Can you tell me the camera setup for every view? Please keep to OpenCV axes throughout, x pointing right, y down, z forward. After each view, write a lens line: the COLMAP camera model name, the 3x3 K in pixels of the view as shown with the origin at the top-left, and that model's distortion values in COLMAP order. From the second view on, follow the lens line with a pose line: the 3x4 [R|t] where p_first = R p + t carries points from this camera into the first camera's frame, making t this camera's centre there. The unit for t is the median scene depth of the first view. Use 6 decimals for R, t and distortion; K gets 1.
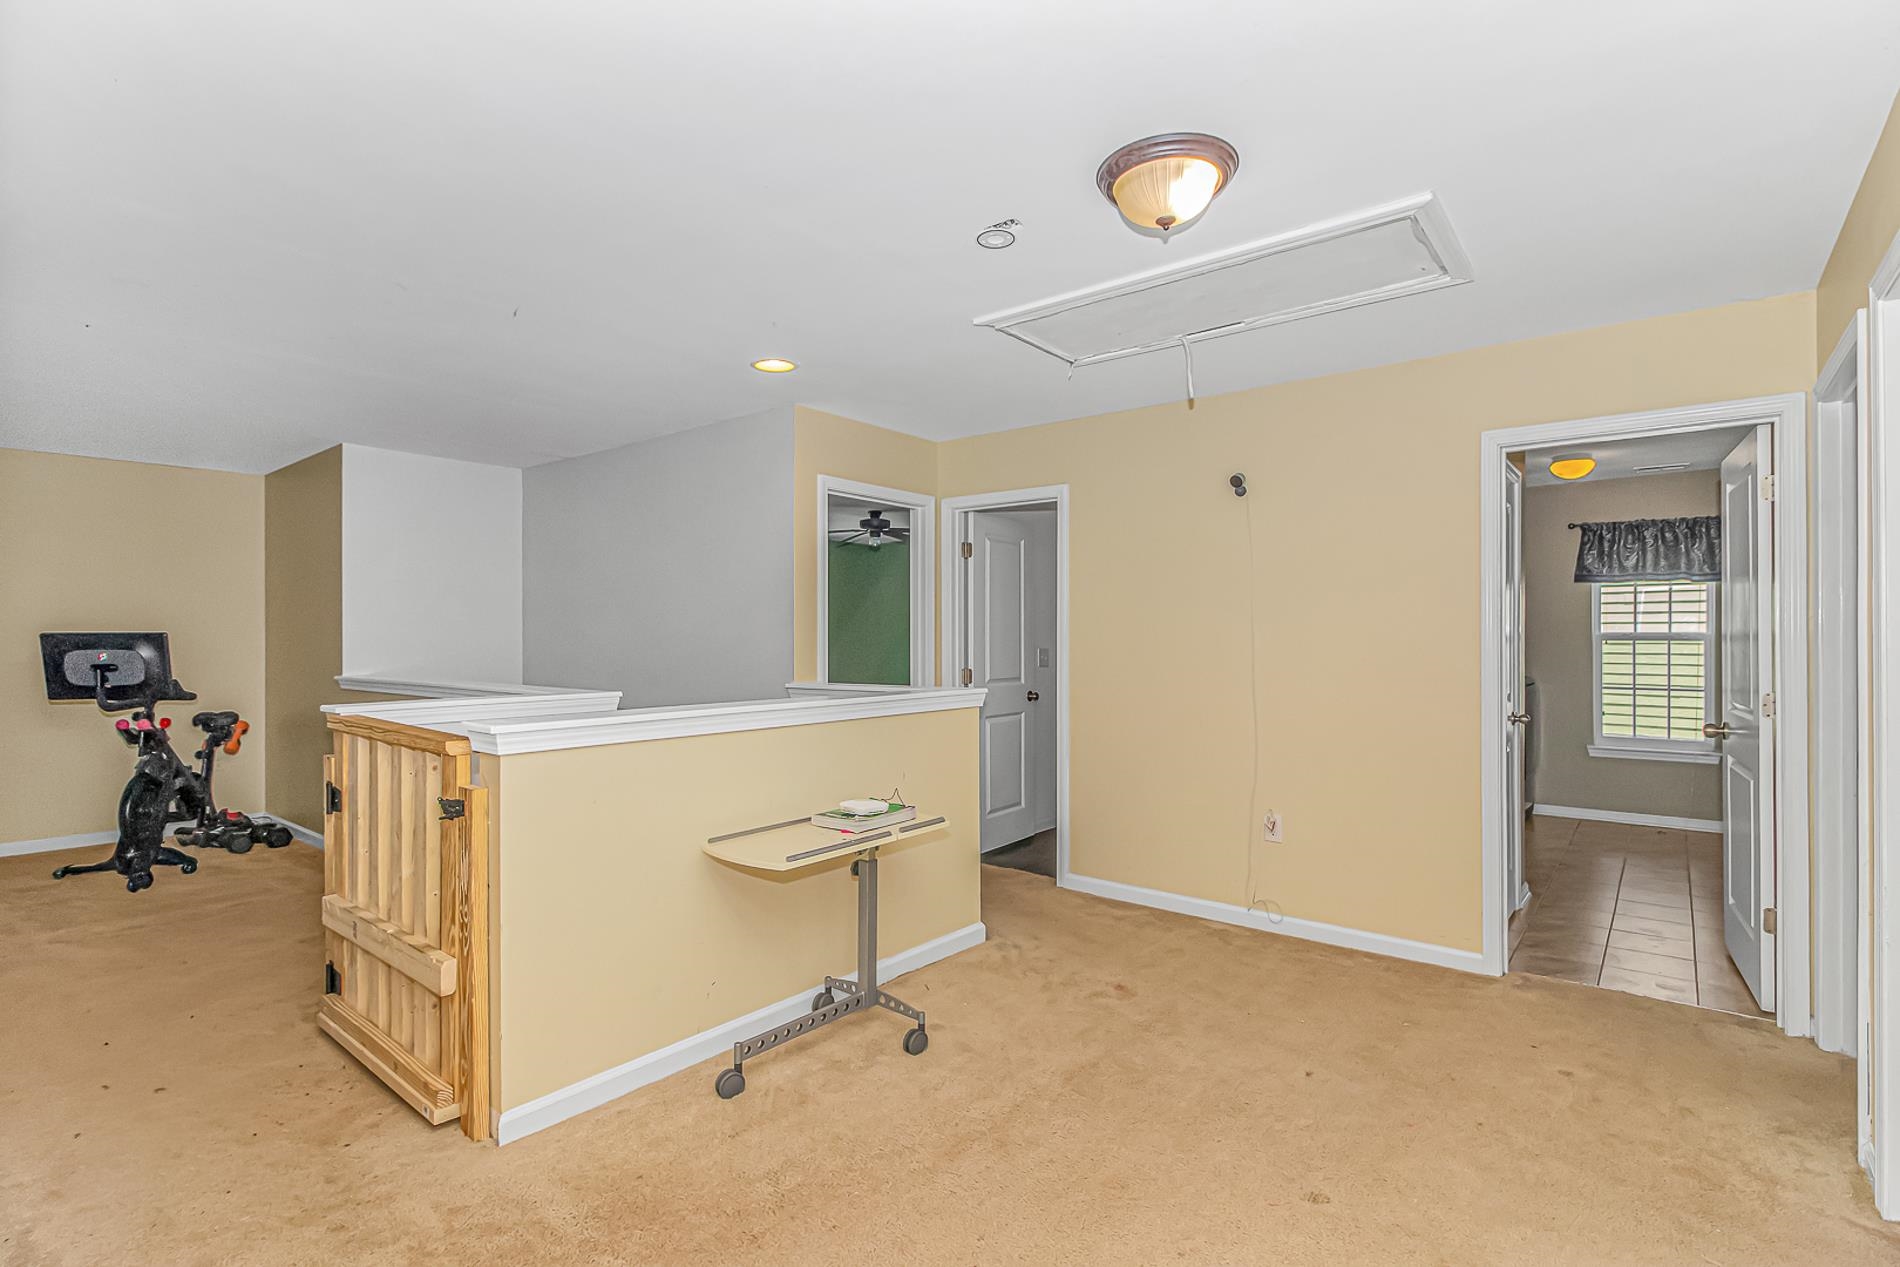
lens RADIAL K [[897.8, 0, 951.9], [0, 897.8, 639.6], [0, 0, 1]] dist [0.002094, -0.013372]
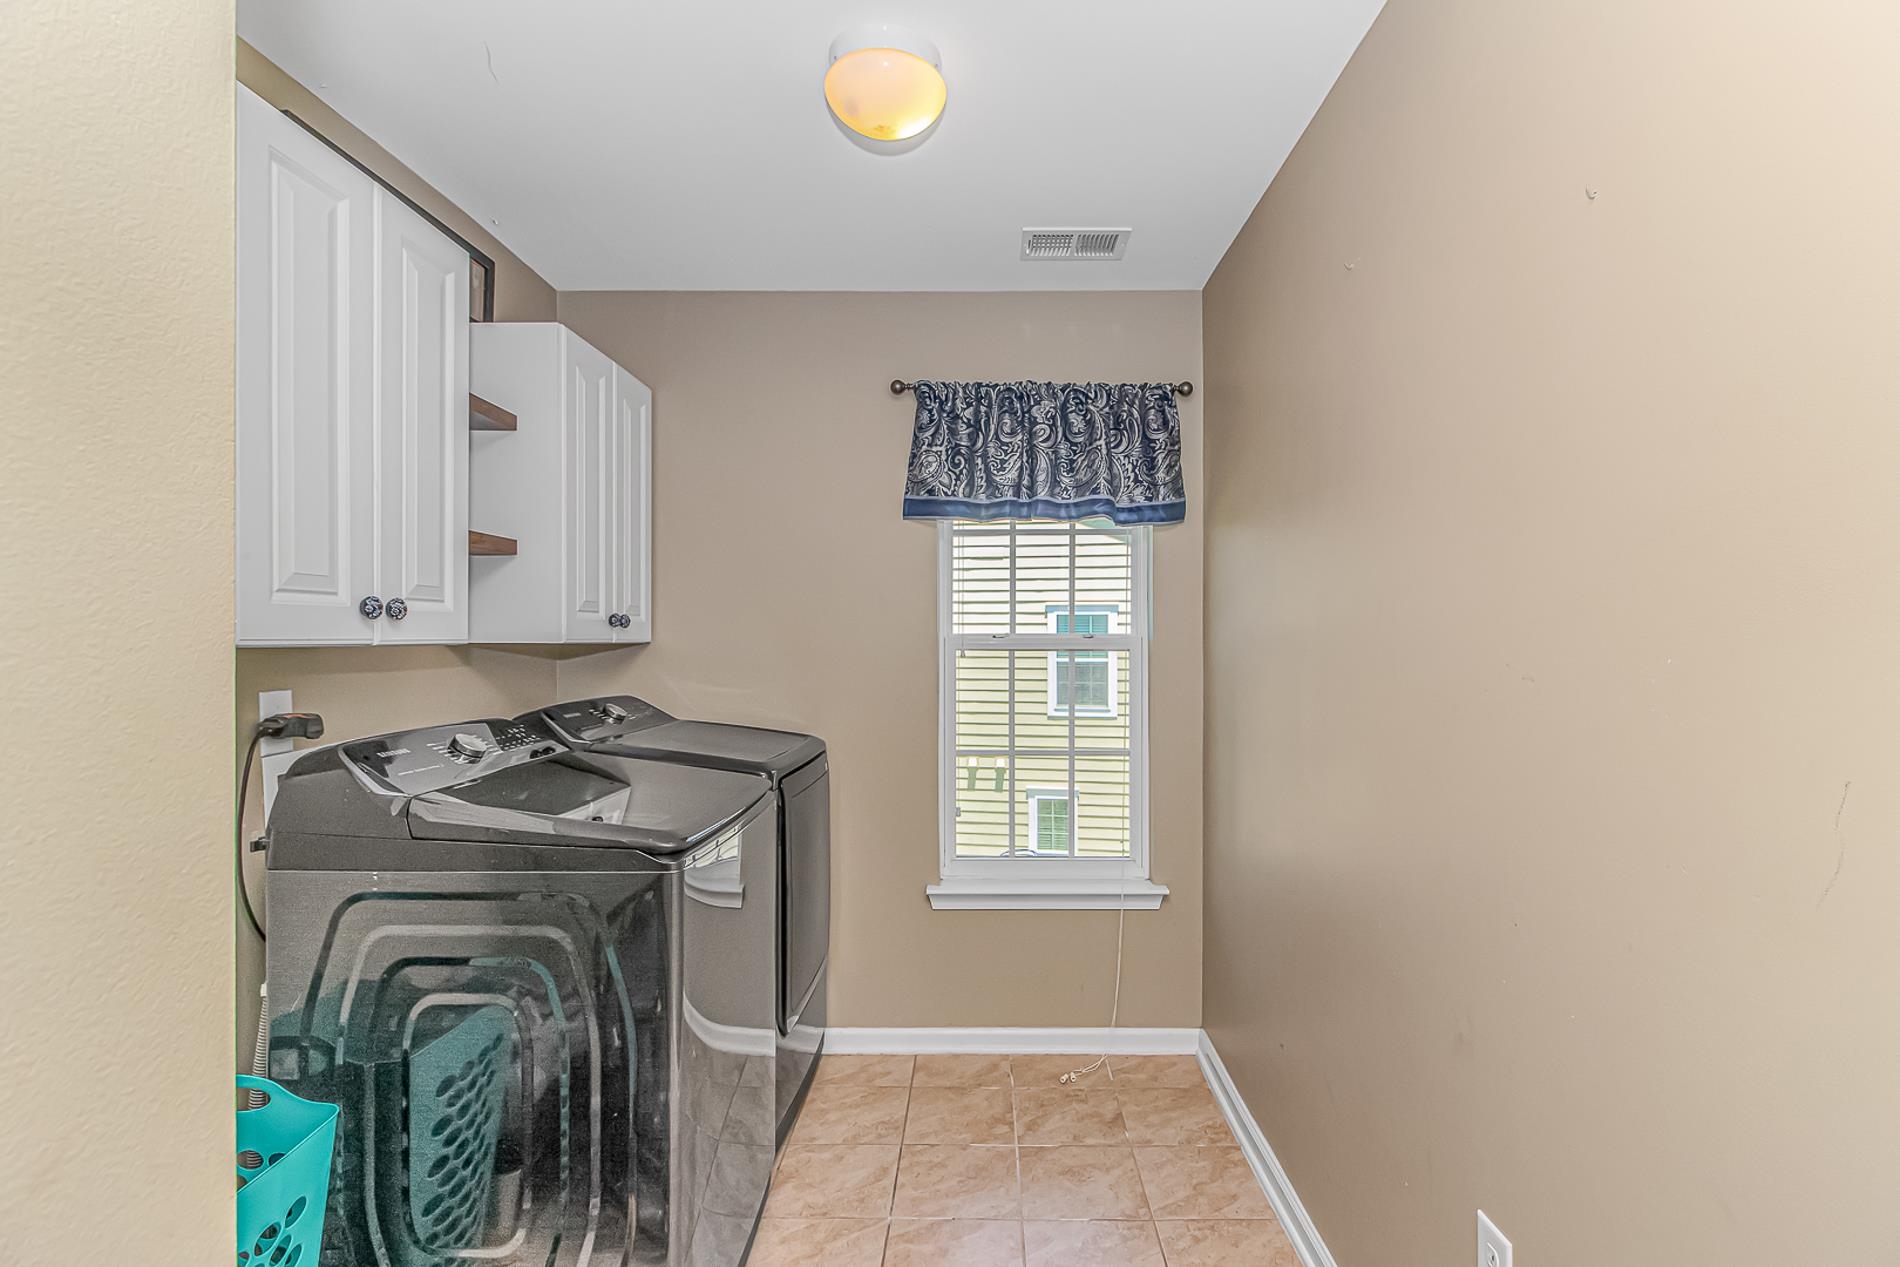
lens RADIAL K [[897.8, 0, 951.9], [0, 897.8, 639.6], [0, 0, 1]] dist [0.002094, -0.013372]
pose [[0.812102, 0.003548, 0.583505, 0.478039], [-0.001937, 0.999992, -0.003385, -0.003433], [-0.583513, 0.001618, 0.812102, 0.657127]]
